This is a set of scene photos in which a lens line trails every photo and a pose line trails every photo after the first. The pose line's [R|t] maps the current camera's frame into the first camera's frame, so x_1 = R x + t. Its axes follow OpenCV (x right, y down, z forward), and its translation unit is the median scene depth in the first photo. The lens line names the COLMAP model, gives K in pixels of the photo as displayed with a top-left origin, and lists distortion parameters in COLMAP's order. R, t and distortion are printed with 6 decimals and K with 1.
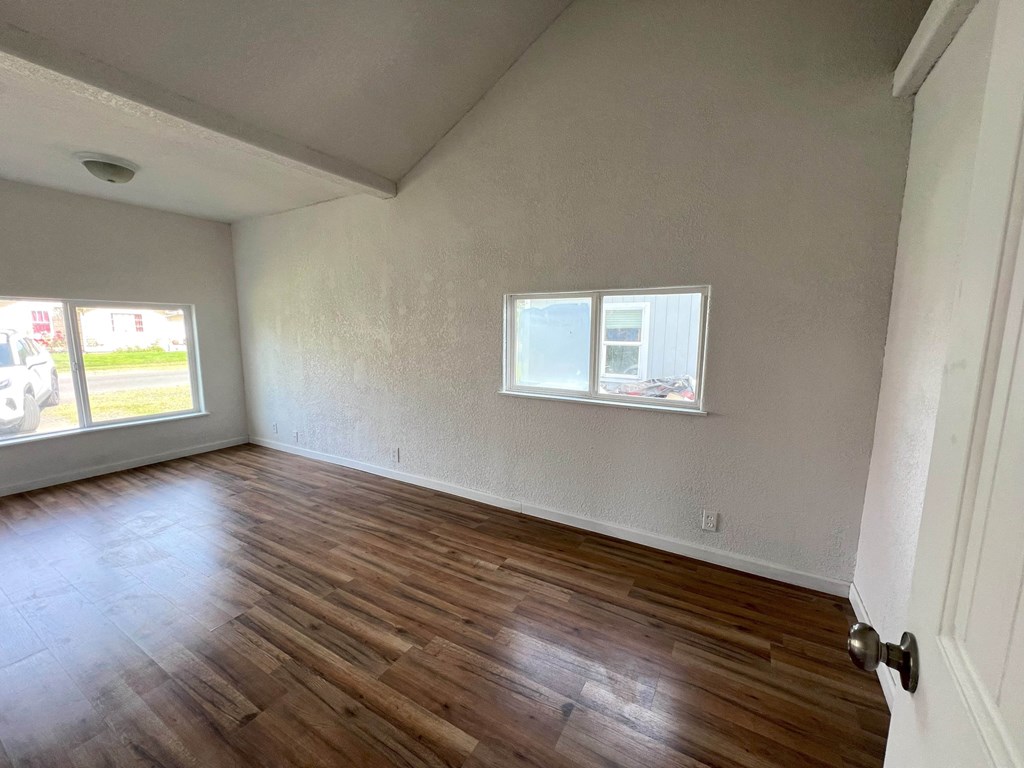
lens RADIAL K [[411.7, 0, 512.2], [0, 411.7, 387.3], [0, 0, 1]] dist [0.003775, -0.000038]
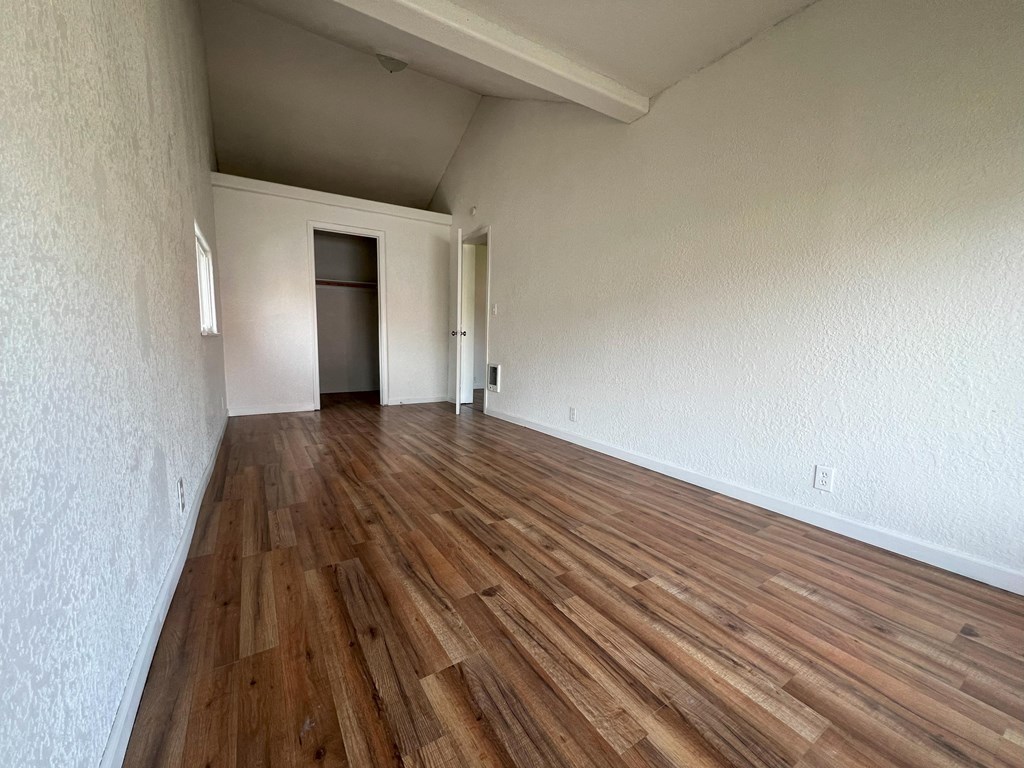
lens RADIAL K [[411.7, 0, 510.1], [0, 411.7, 385.1], [0, 0, 1]] dist [0.003775, -0.000038]
pose [[-0.885539, -0.072730, 0.458836, -1.003674], [0.045327, 0.969430, 0.241144, -0.060103], [-0.462348, 0.234340, -0.855172, 1.488016]]
